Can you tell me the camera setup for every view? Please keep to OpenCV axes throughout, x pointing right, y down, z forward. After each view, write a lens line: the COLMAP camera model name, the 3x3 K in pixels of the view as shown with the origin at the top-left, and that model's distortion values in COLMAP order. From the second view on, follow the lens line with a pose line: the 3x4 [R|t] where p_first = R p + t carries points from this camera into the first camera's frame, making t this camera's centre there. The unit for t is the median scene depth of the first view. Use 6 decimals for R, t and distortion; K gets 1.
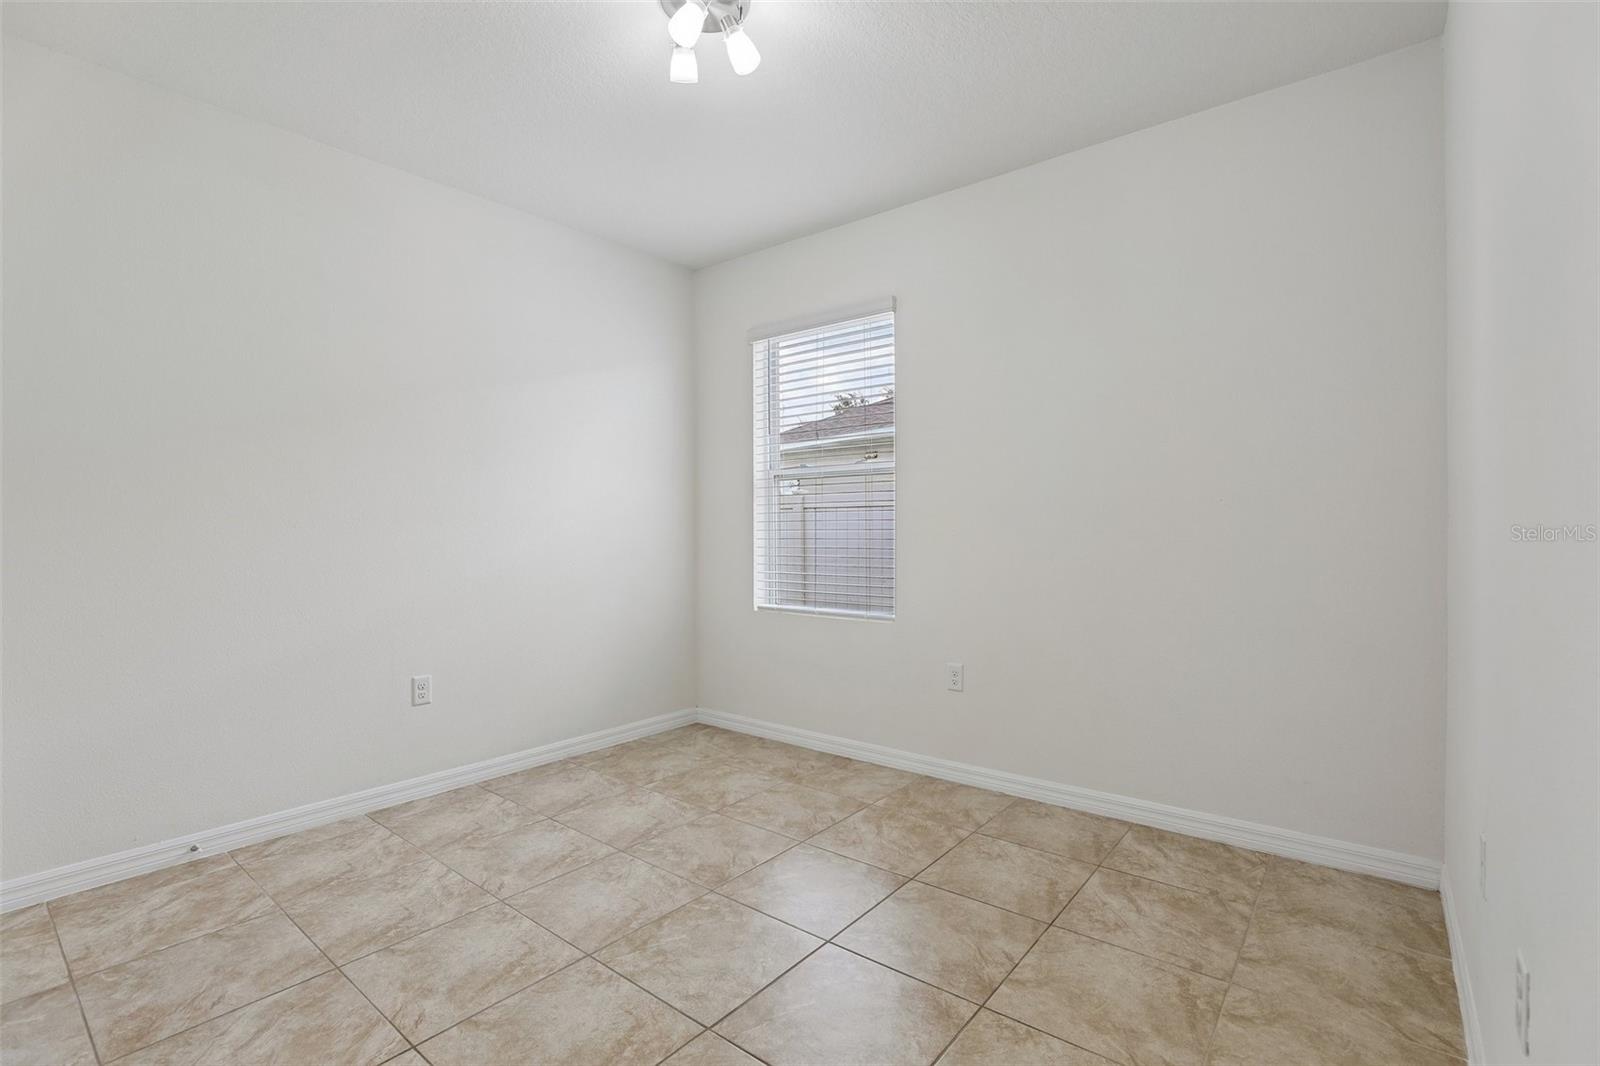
lens RADIAL K [[734.5, 0, 800.3], [0, 734.5, 531.8], [0, 0, 1]] dist [-0.032962, 0.006820]
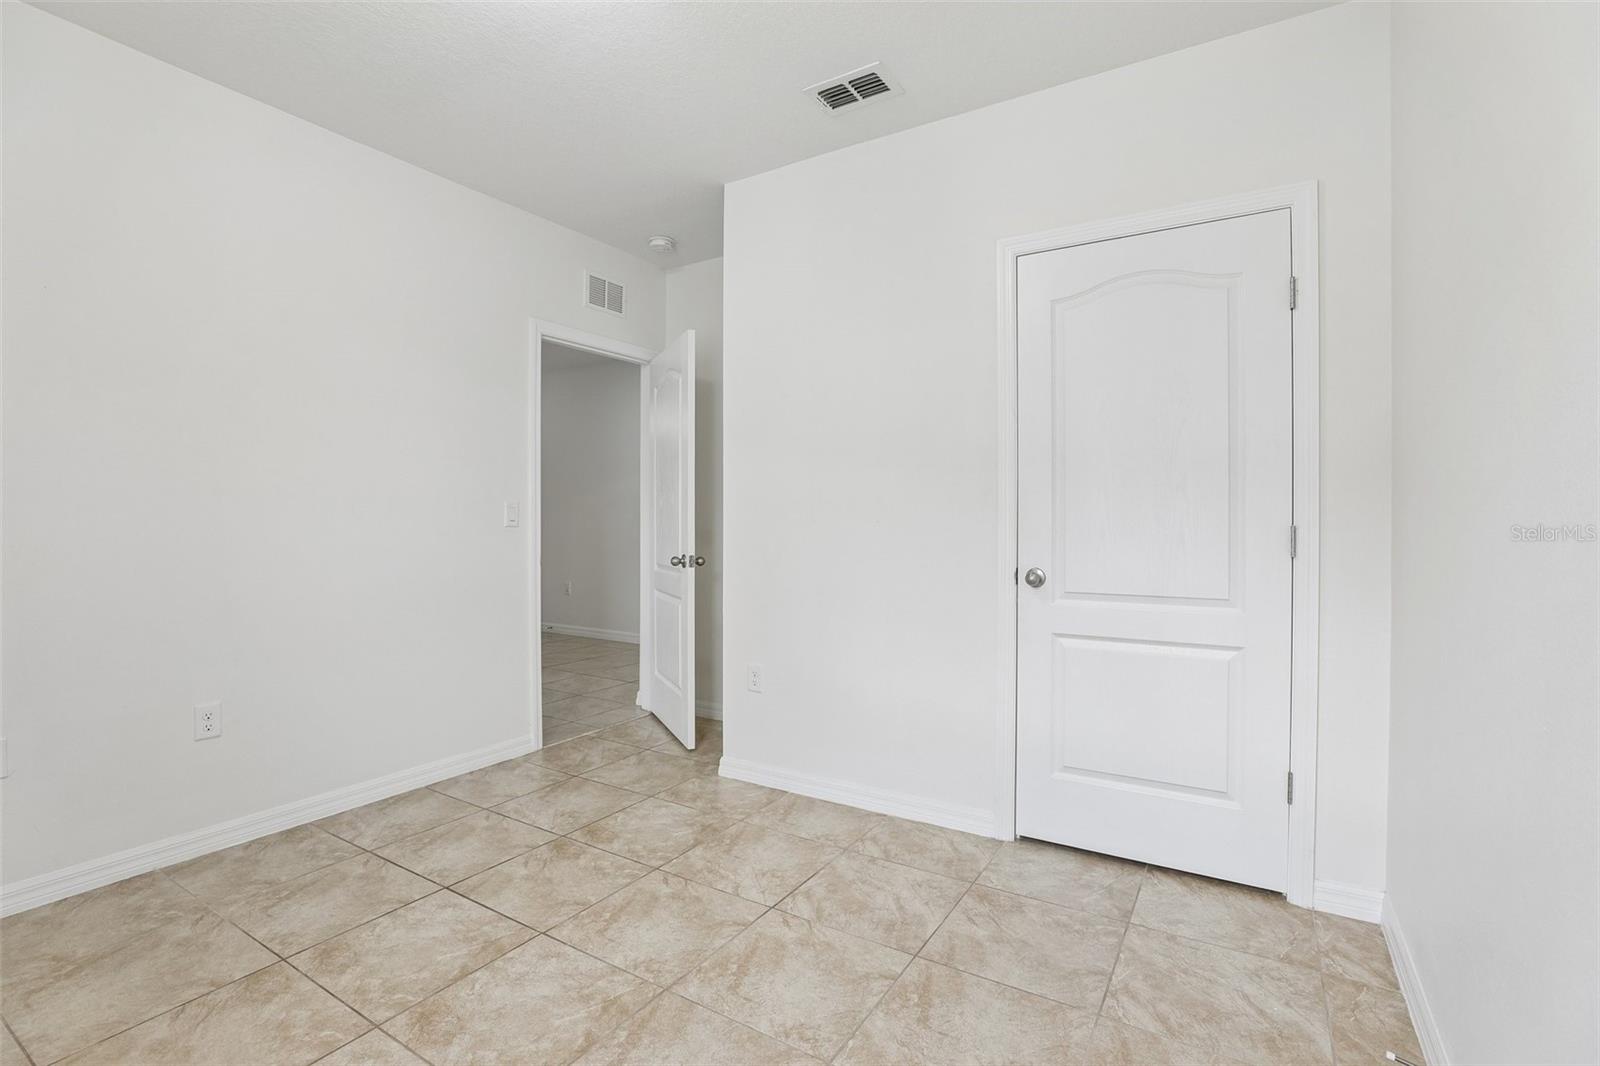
lens RADIAL K [[734.5, 0, 800.5], [0, 734.5, 529.2], [0, 0, 1]] dist [-0.032962, 0.006820]
pose [[-0.992647, 0.006748, -0.120854, -0.366878], [0.005034, 0.999882, 0.014487, -0.005903], [0.120938, 0.013772, -0.992565, 1.991869]]
